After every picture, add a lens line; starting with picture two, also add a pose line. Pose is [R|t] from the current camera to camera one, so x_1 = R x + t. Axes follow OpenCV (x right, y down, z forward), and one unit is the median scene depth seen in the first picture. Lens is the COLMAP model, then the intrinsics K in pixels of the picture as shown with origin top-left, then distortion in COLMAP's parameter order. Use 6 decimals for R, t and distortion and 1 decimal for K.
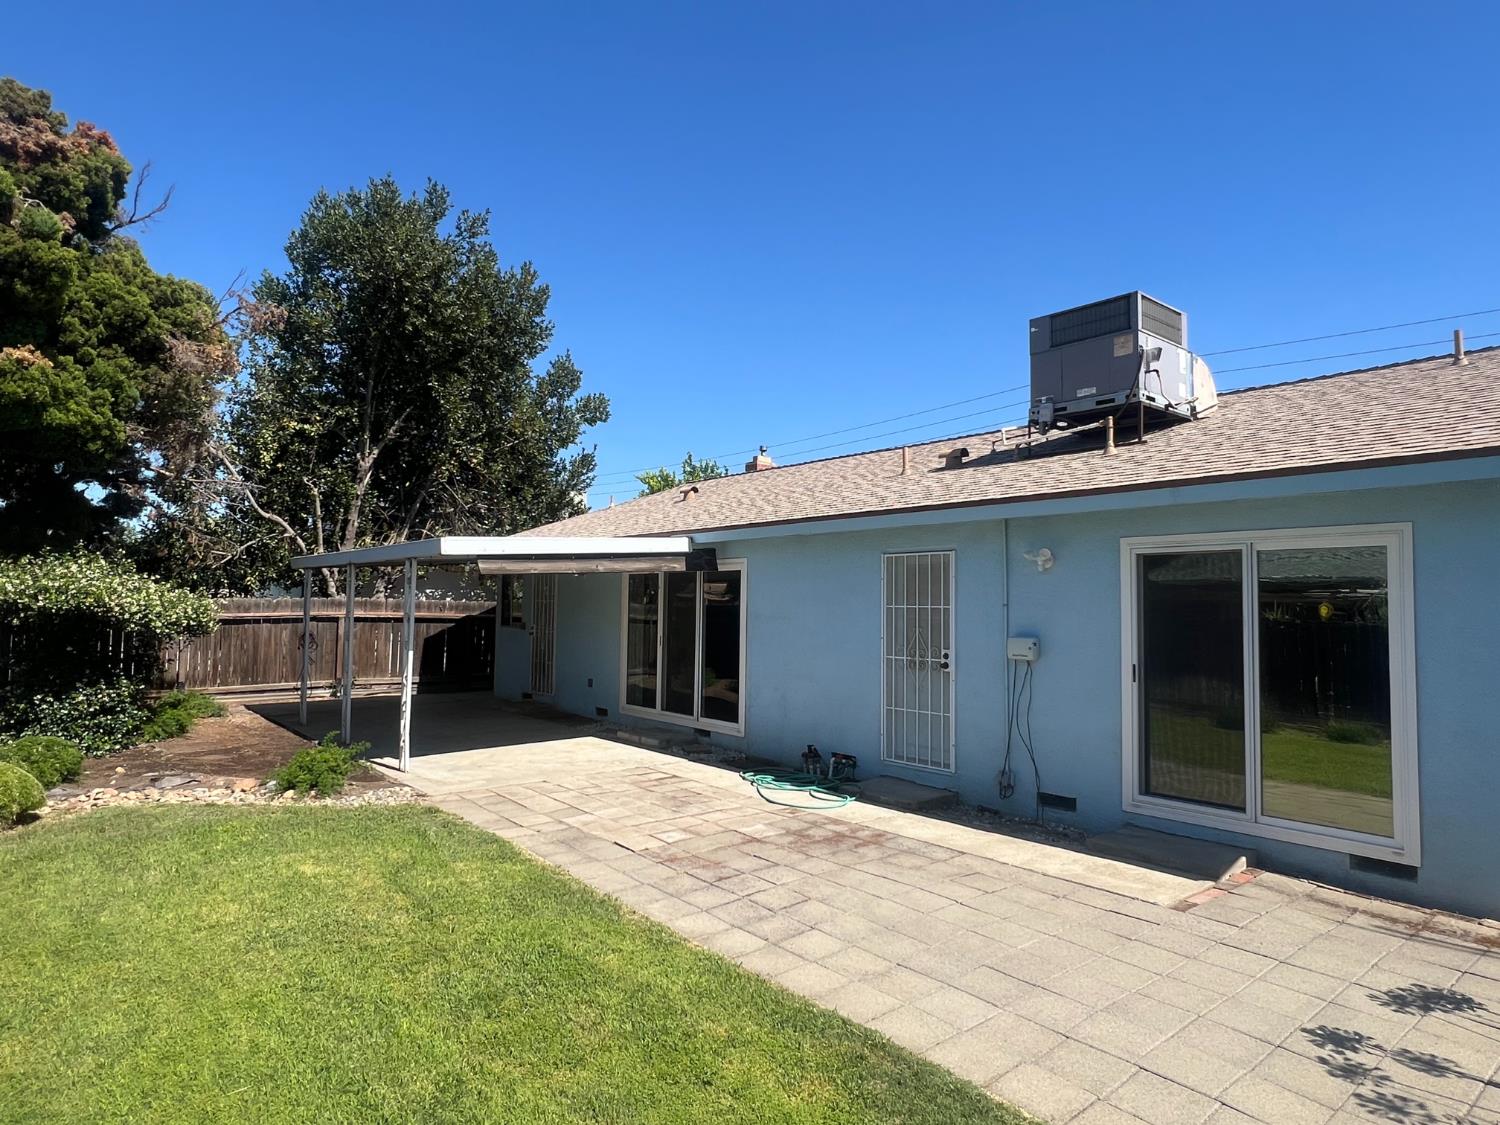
lens RADIAL K [[869.7, 0, 740.6], [0, 869.7, 558.7], [0, 0, 1]] dist [-0.001951, 0.000119]
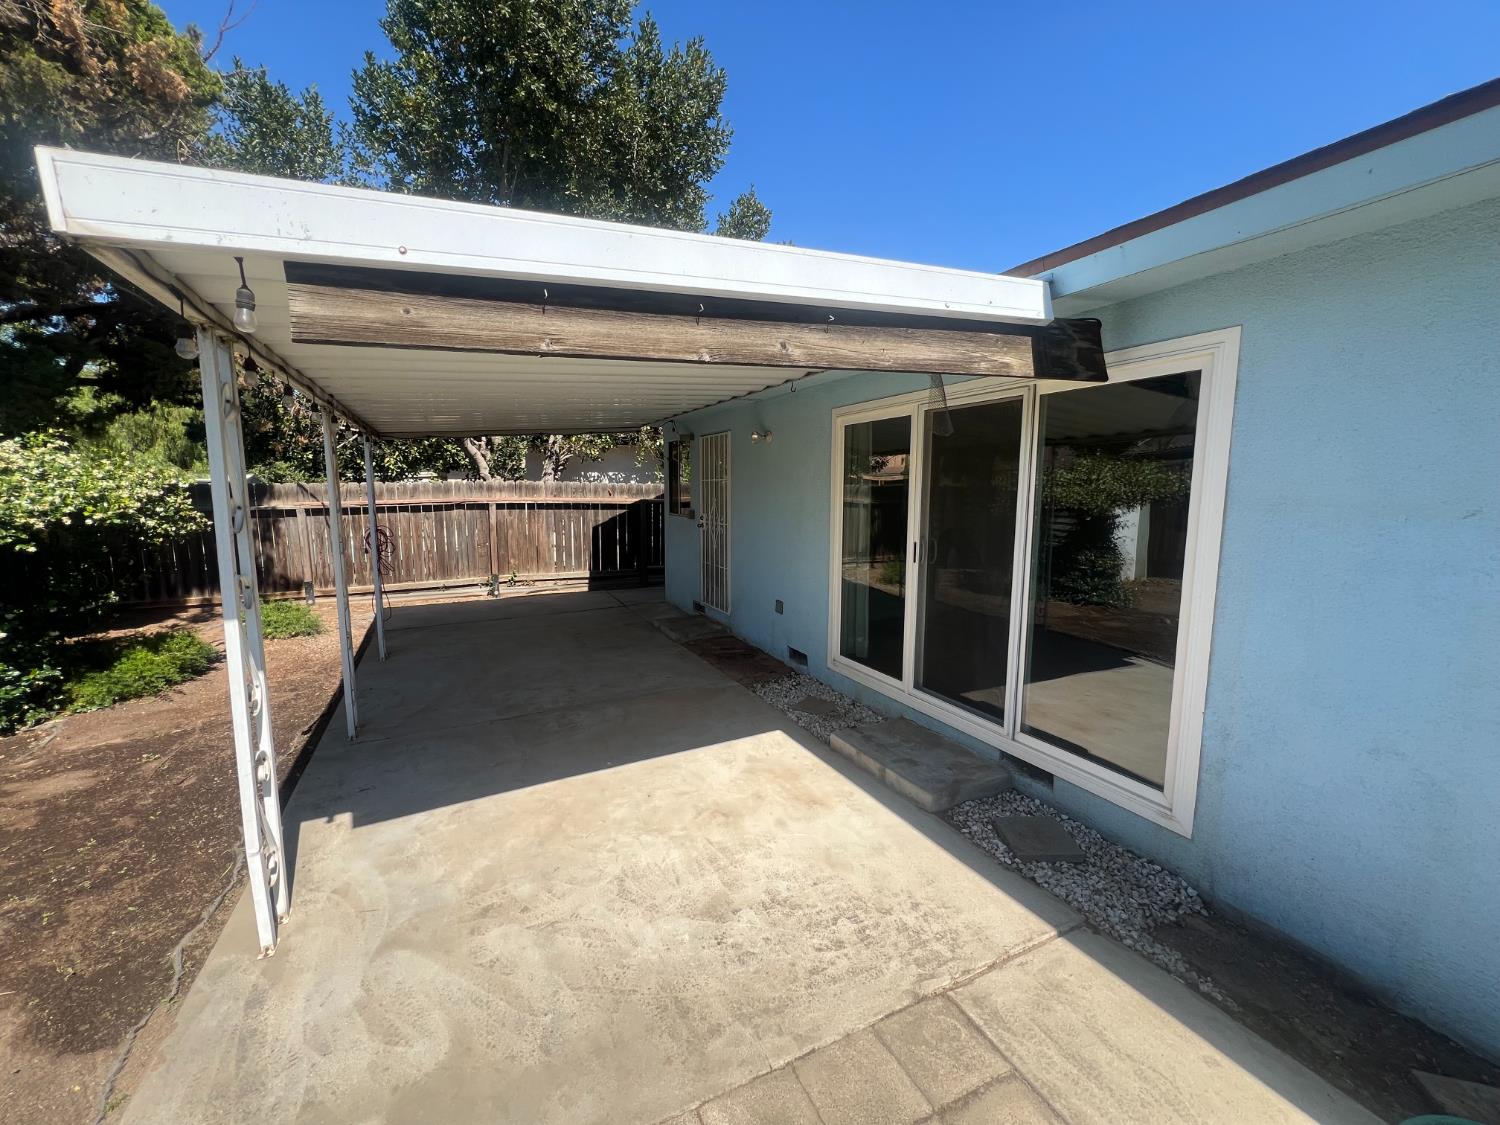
lens RADIAL K [[598.9, 0, 741.7], [0, 598.9, 560.6], [0, 0, 1]] dist [0.000201, -0.000648]
pose [[0.969987, 0.017498, -0.242525, -0.079207], [0.024441, 0.985340, 0.168843, 0.029081], [0.241924, -0.169703, 0.955339, 0.487121]]
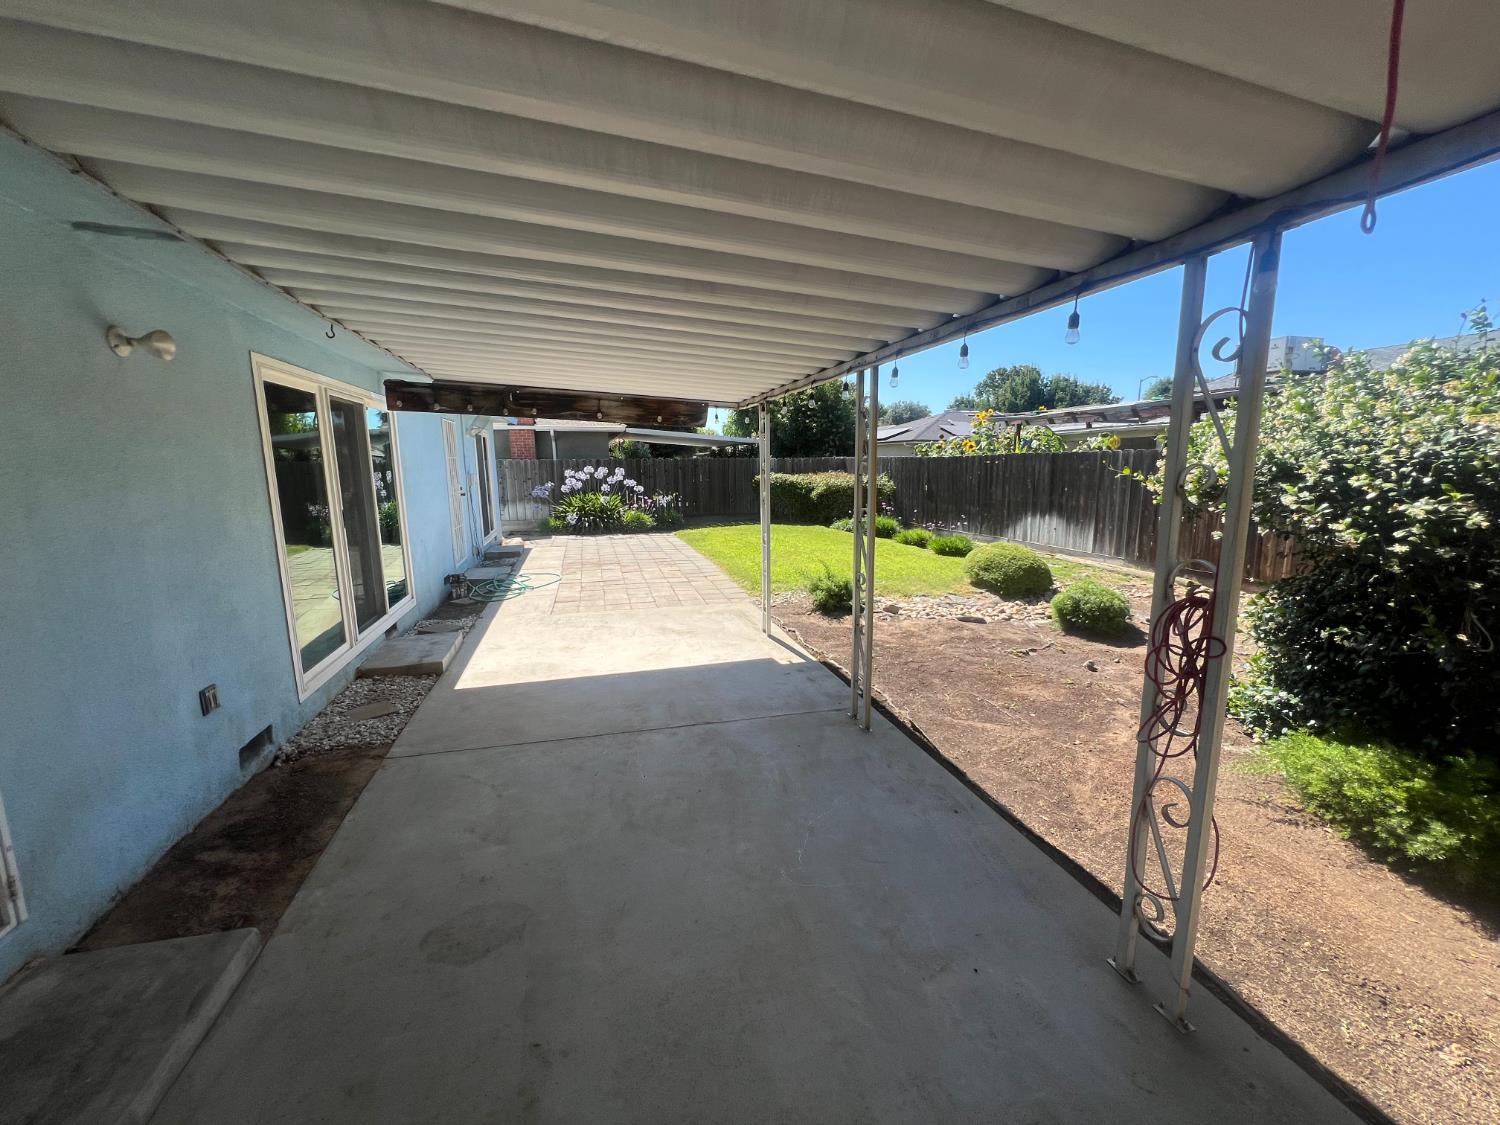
lens RADIAL K [[598.9, 0, 747.1], [0, 598.9, 557.3], [0, 0, 1]] dist [0.000201, -0.000648]
pose [[-0.907848, -0.072829, 0.412926, -0.369140], [-0.027582, 0.993040, 0.114502, 0.050116], [-0.418391, 0.092561, -0.903538, 0.931771]]
